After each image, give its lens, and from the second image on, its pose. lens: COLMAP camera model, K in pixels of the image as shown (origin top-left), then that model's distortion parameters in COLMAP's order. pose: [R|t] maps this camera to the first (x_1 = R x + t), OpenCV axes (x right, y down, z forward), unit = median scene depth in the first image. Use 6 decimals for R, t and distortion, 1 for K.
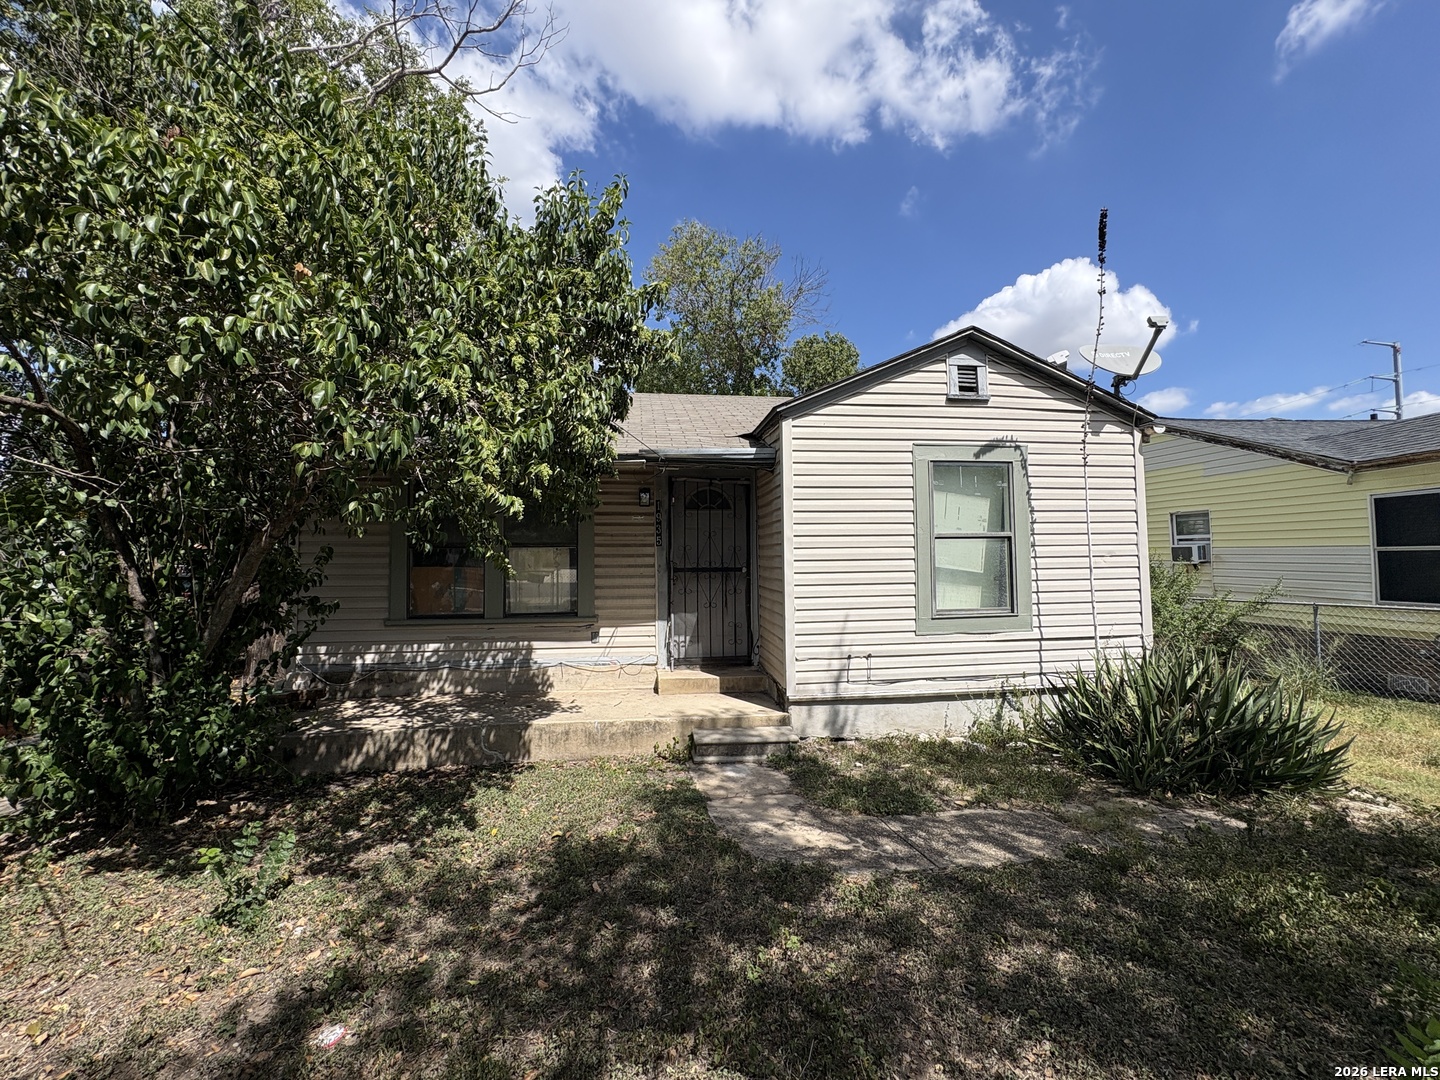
lens RADIAL K [[574.9, 0, 726.2], [0, 574.9, 538.1], [0, 0, 1]] dist [-0.000805, 0.000953]
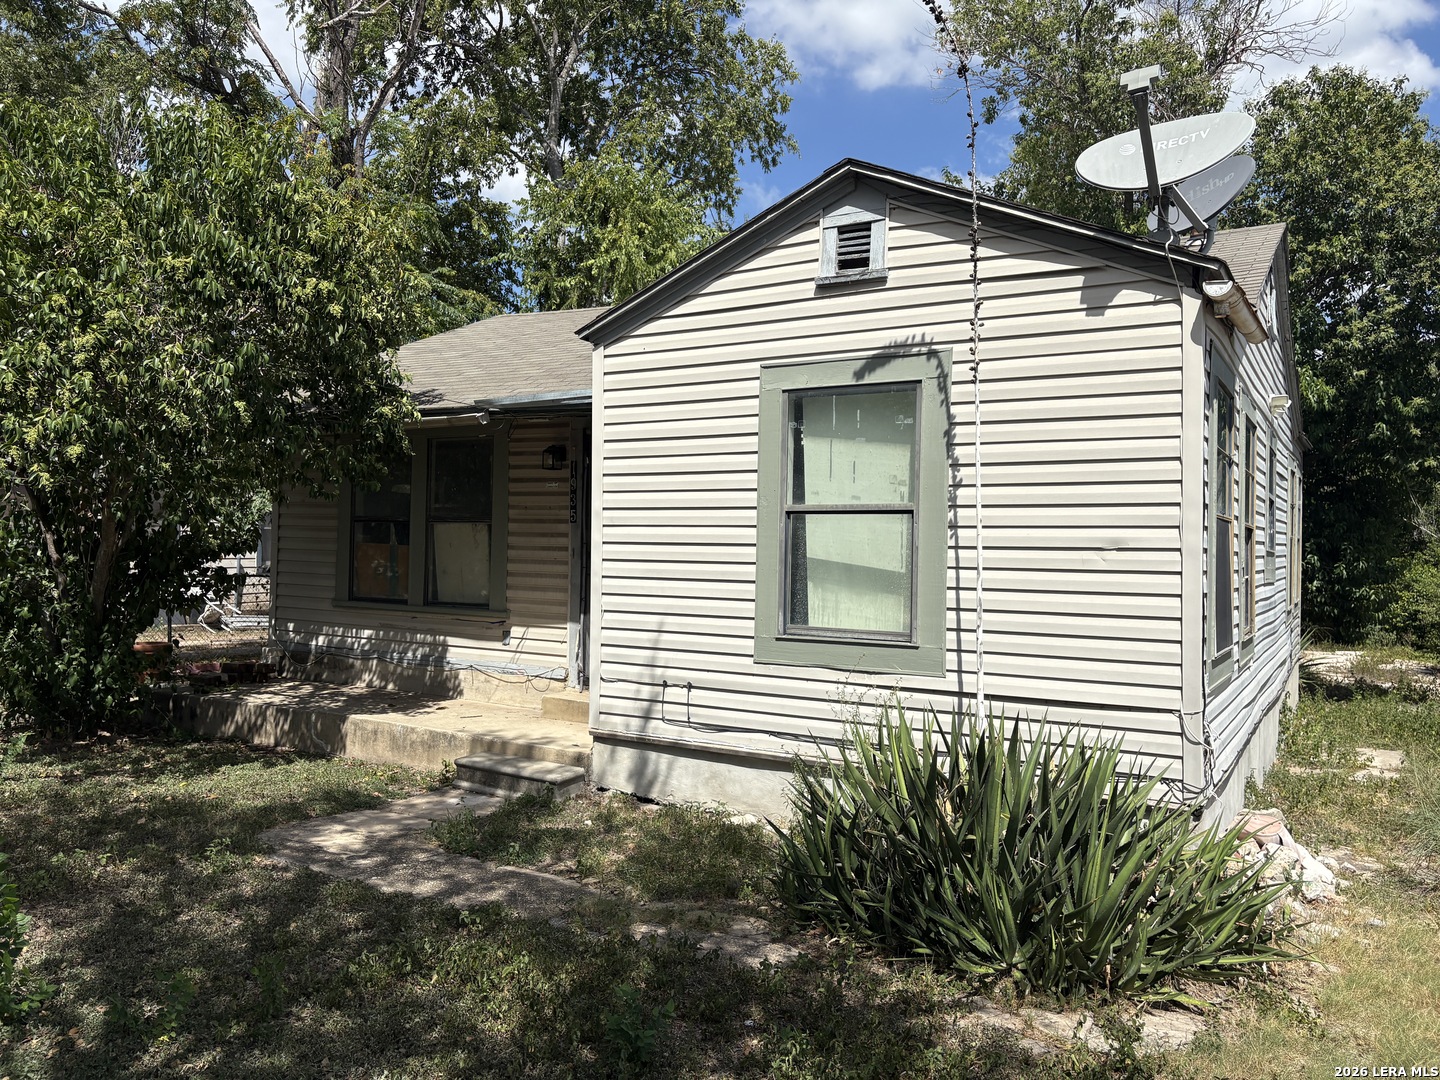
lens RADIAL K [[1087.1, 0, 716.5], [0, 1087.1, 534.9], [0, 0, 1]] dist [0.046630, -0.019385]
pose [[0.781475, 0.016329, -0.623723, 1.021974], [-0.006926, 0.999823, 0.017498, 0.004168], [0.623898, -0.009355, 0.781450, 0.020297]]
